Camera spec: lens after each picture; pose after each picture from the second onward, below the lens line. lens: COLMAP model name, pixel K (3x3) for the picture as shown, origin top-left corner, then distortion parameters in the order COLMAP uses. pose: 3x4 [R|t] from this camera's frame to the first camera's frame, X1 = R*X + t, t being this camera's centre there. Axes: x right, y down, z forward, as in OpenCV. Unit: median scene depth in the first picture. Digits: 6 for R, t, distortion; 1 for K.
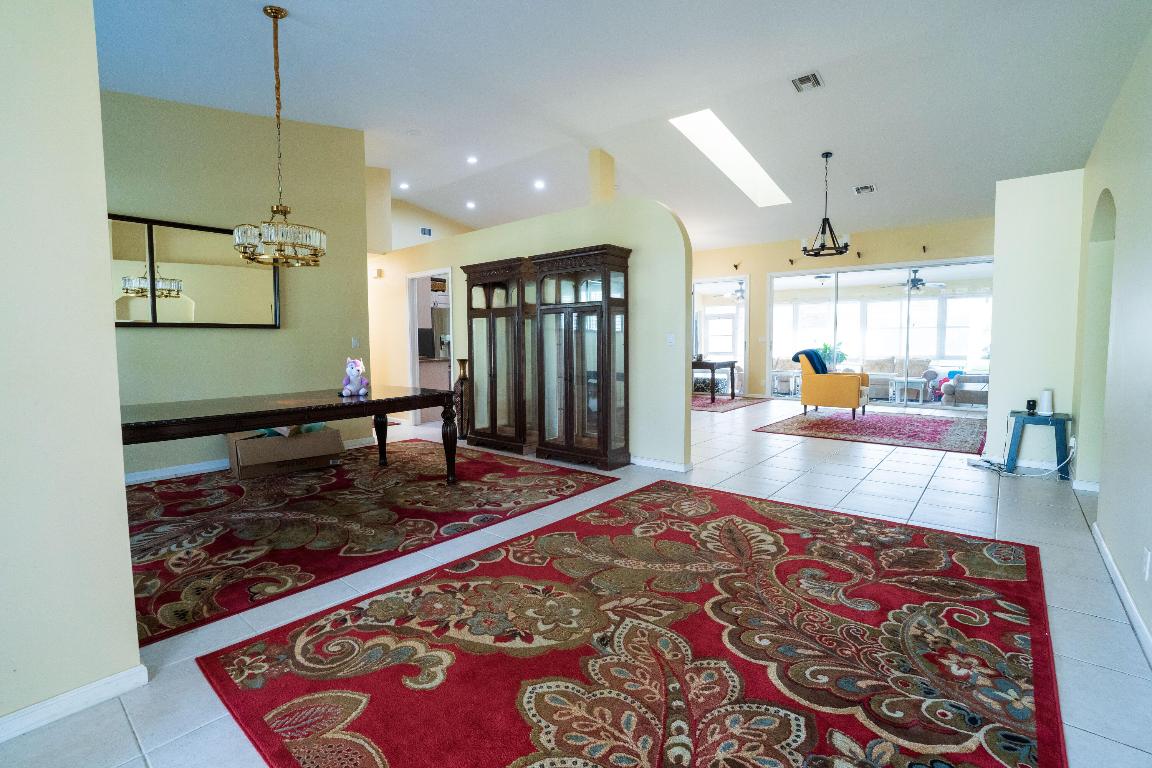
lens RADIAL K [[532.4, 0, 572.9], [0, 532.4, 381.0], [0, 0, 1]] dist [-0.070032, 0.025683]
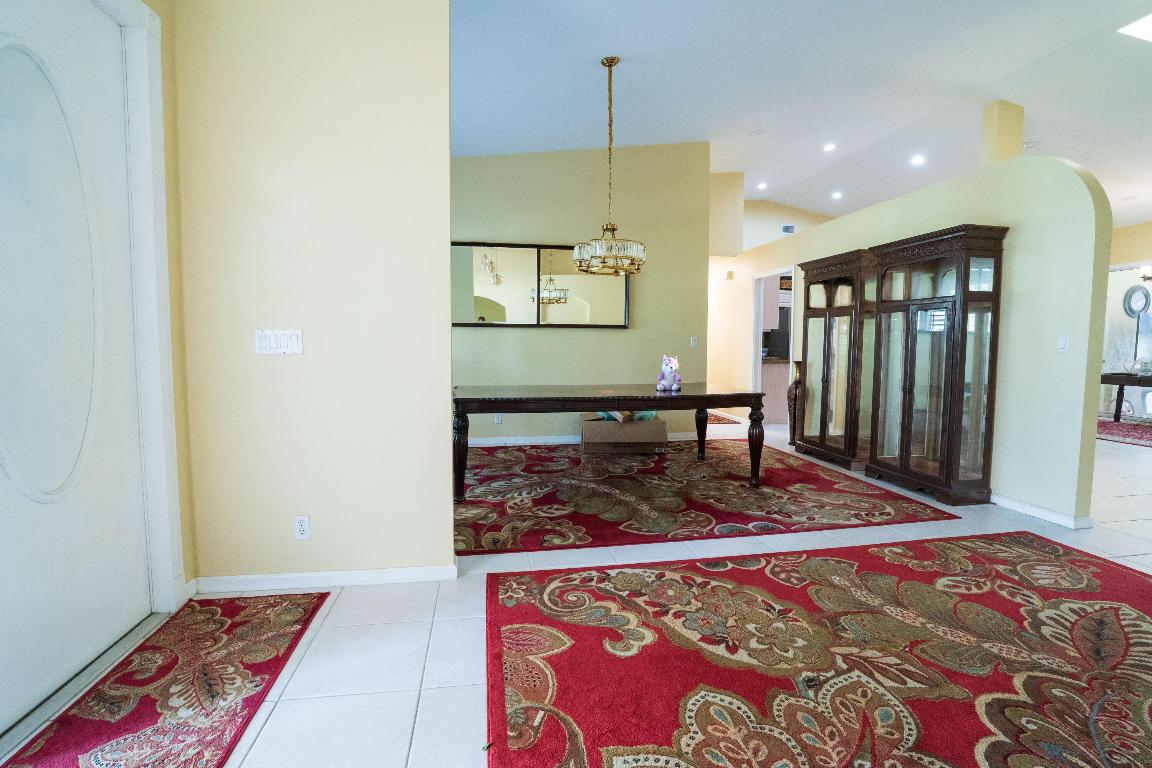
lens RADIAL K [[532.4, 0, 572.9], [0, 532.4, 381.0], [0, 0, 1]] dist [-0.070032, 0.025683]
pose [[0.763307, 0.058279, -0.643402, 0.182621], [-0.058172, 0.998077, 0.021393, -0.004978], [0.643412, 0.021099, 0.765229, 0.040515]]
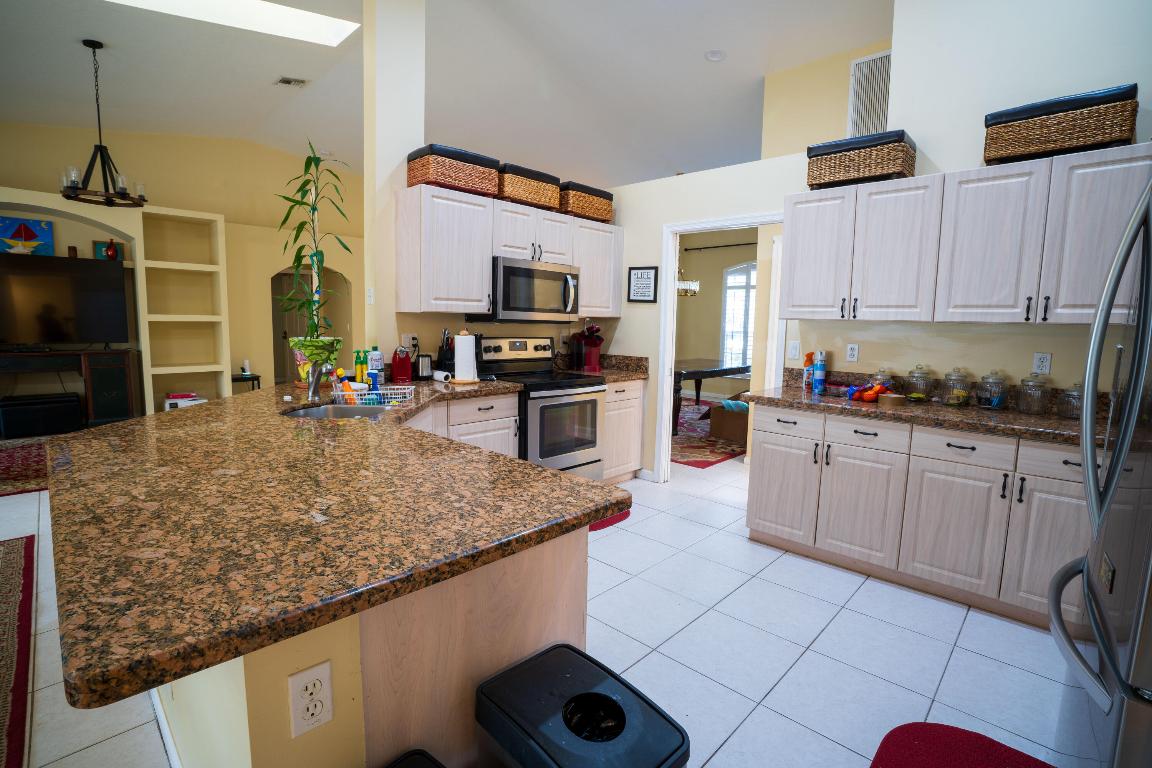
lens RADIAL K [[532.4, 0, 572.9], [0, 532.4, 381.0], [0, 0, 1]] dist [-0.070032, 0.025683]
pose [[-0.997615, -0.019423, 0.066238, -0.320012], [-0.006704, 0.982323, 0.187075, -0.318233], [-0.068701, 0.186184, -0.980110, 3.537316]]
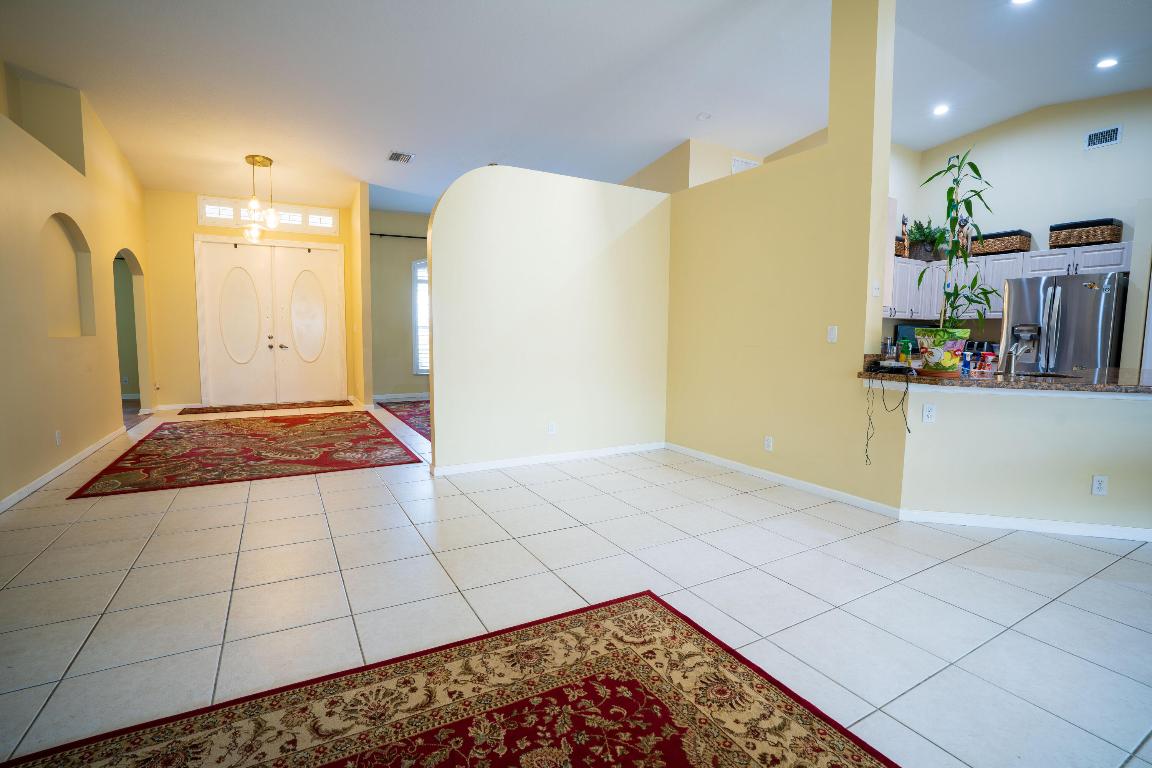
lens RADIAL K [[532.4, 0, 572.9], [0, 532.4, 381.0], [0, 0, 1]] dist [-0.070032, 0.025683]
pose [[-0.346791, 0.093723, -0.933248, 1.443070], [-0.076298, 0.988879, 0.127662, -0.180428], [0.934834, 0.115477, -0.335783, 2.258250]]
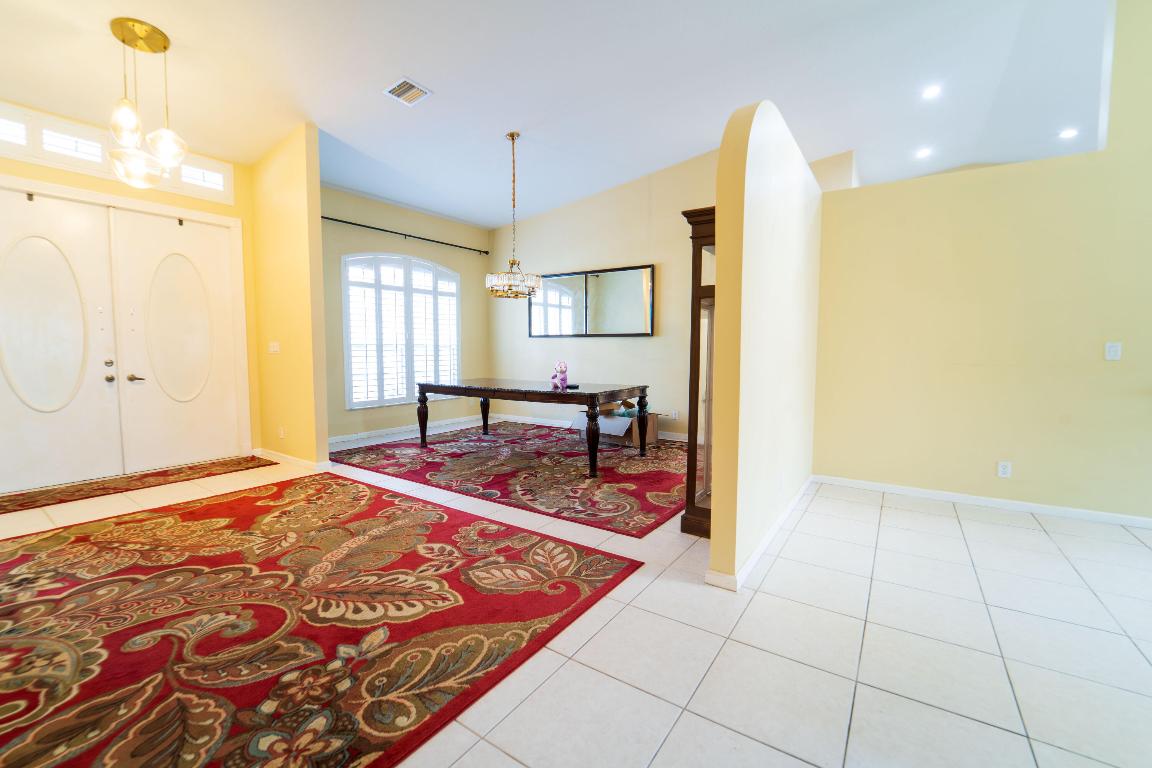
lens RADIAL K [[475.4, 0, 576.0], [0, 475.4, 384.0], [0, 0, 1]] dist [-0.032596, 0.004258]
pose [[0.099839, 0.084157, -0.991438, 1.003205], [-0.076743, 0.994100, 0.076655, -0.097821], [0.992040, 0.068433, 0.105708, 1.175200]]
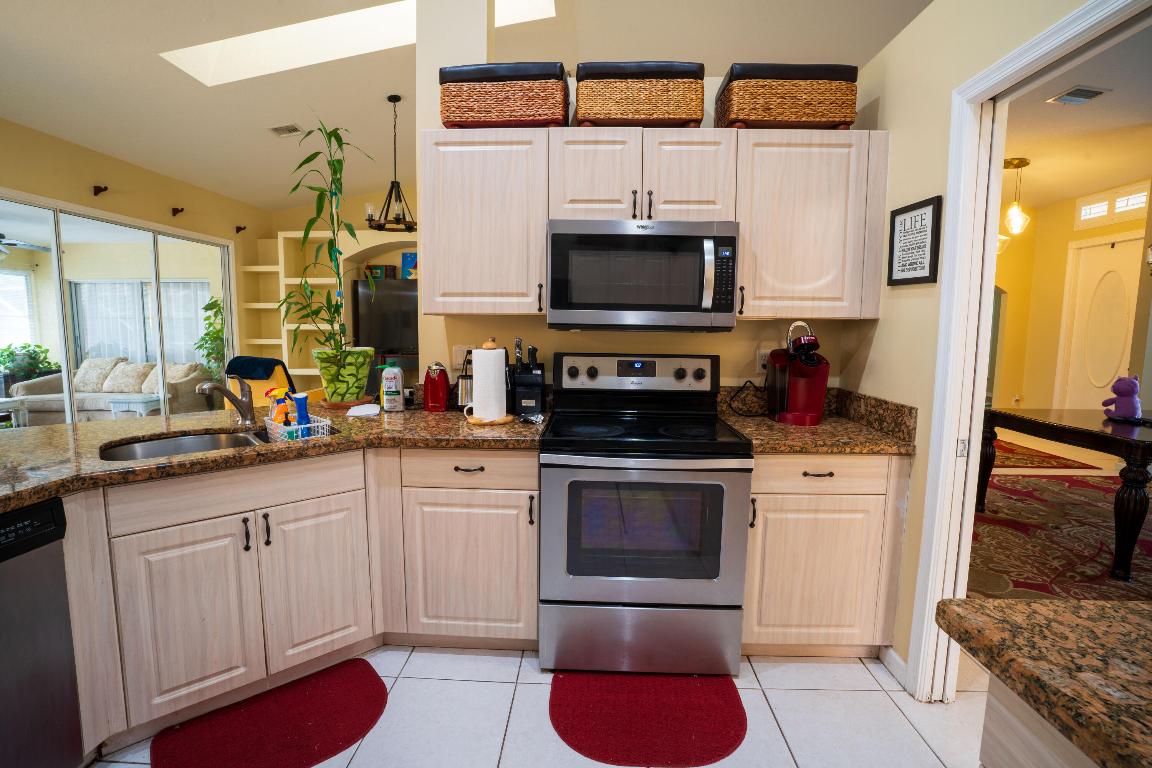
lens RADIAL K [[532.4, 0, 572.9], [0, 532.4, 381.0], [0, 0, 1]] dist [-0.070032, 0.025683]
pose [[-0.615511, -0.080066, 0.784051, -0.649735], [0.055743, 0.987912, 0.144644, -0.258905], [-0.786155, 0.132736, -0.603608, 2.809173]]
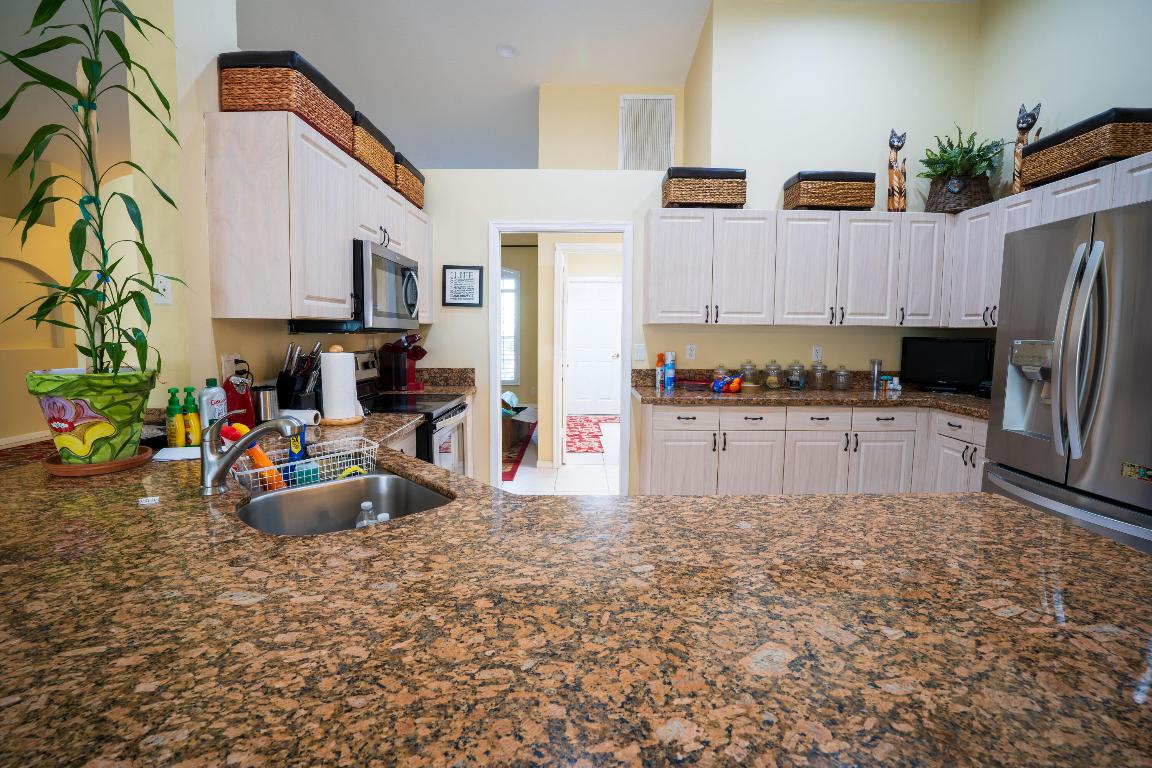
lens RADIAL K [[532.4, 0, 572.9], [0, 532.4, 381.0], [0, 0, 1]] dist [-0.070032, 0.025683]
pose [[-0.771024, 0.063352, -0.633647, 0.188438], [-0.048665, 0.986268, 0.157822, -0.296738], [0.634944, 0.152521, -0.757353, 3.229905]]
